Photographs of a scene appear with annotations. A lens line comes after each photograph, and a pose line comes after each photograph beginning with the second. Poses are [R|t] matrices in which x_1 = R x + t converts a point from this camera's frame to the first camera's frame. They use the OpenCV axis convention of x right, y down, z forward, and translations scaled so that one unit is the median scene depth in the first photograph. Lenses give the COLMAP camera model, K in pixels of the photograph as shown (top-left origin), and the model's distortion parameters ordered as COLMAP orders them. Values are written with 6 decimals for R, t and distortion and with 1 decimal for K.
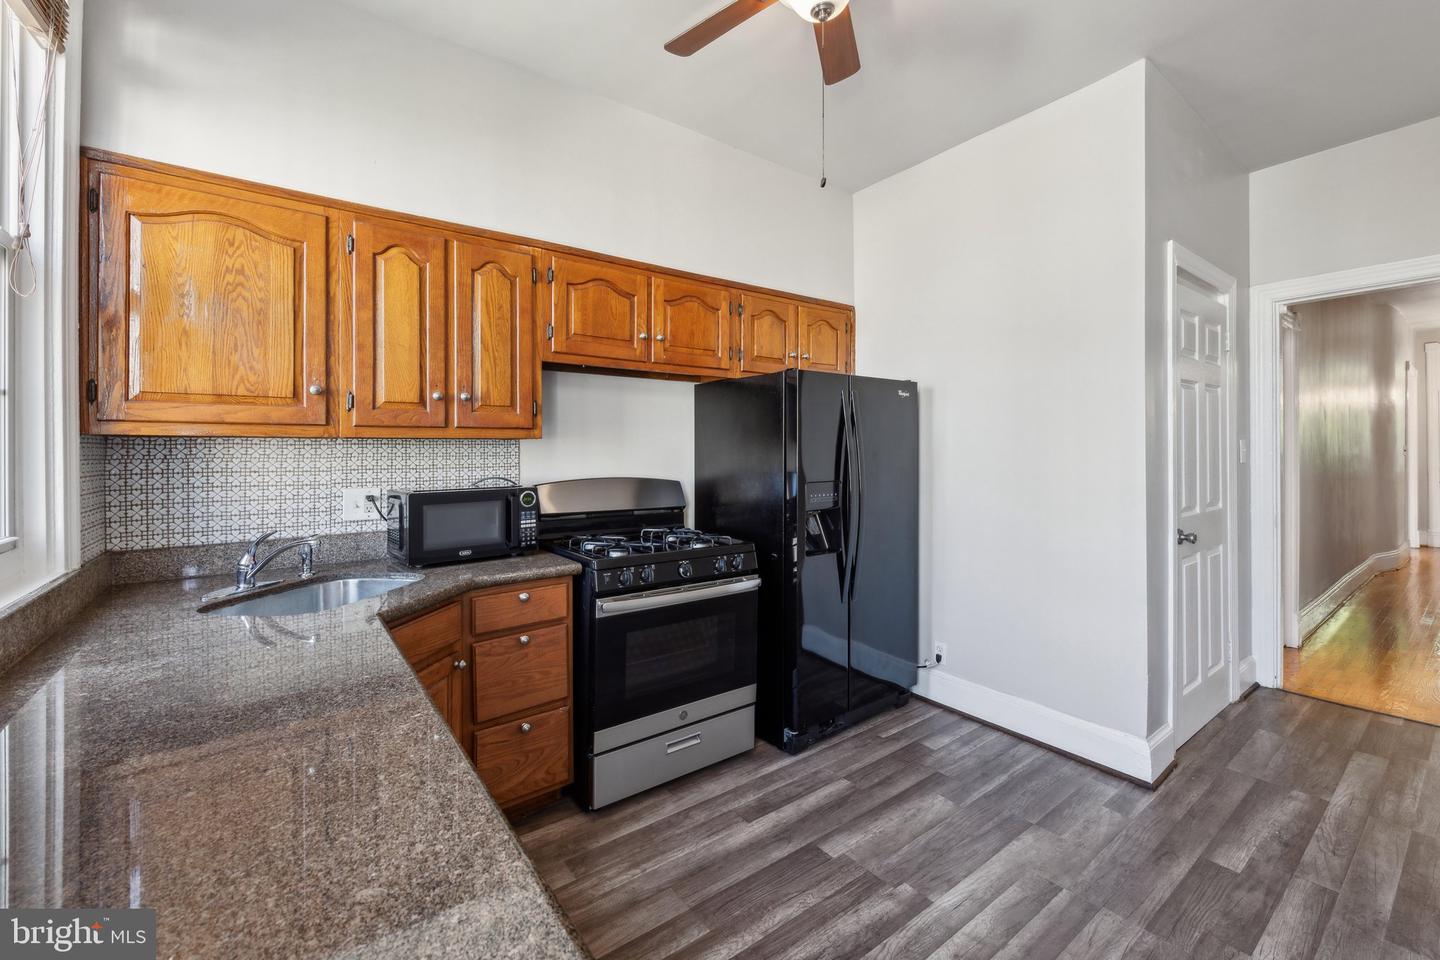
lens RADIAL K [[572.1, 0, 739.6], [0, 572.1, 449.6], [0, 0, 1]] dist [0.011650, -0.001577]
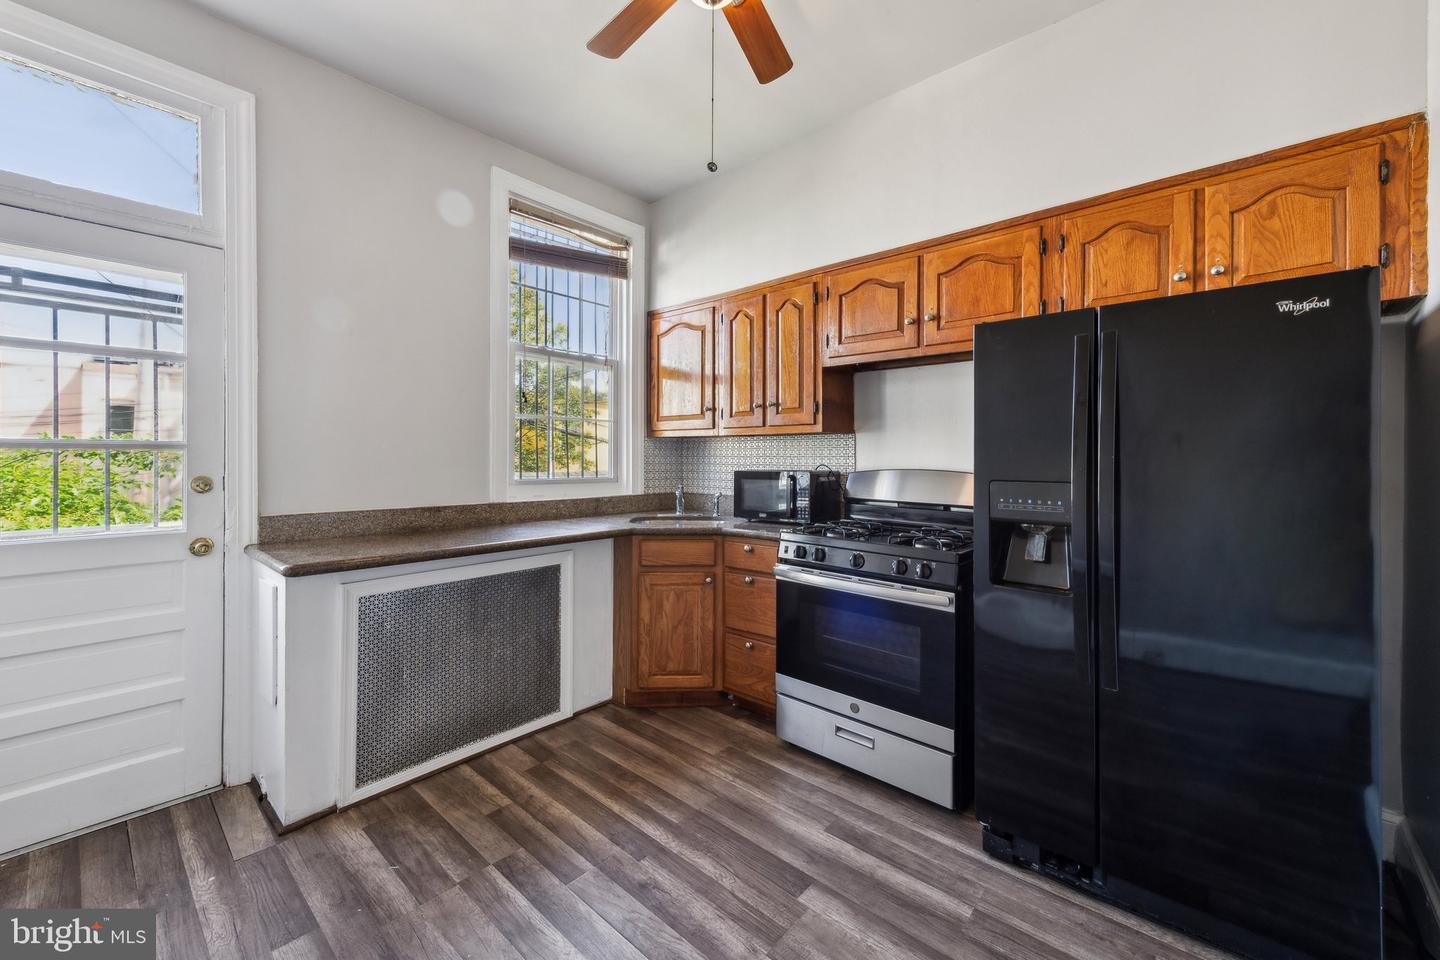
lens RADIAL K [[572.1, 0, 742.7], [0, 572.1, 455.1], [0, 0, 1]] dist [0.011650, -0.001577]
pose [[0.226021, 0.001235, -0.974122, 0.861517], [-0.002141, 0.999997, 0.000771, 0.031640], [0.974120, 0.001911, 0.226023, 0.624731]]
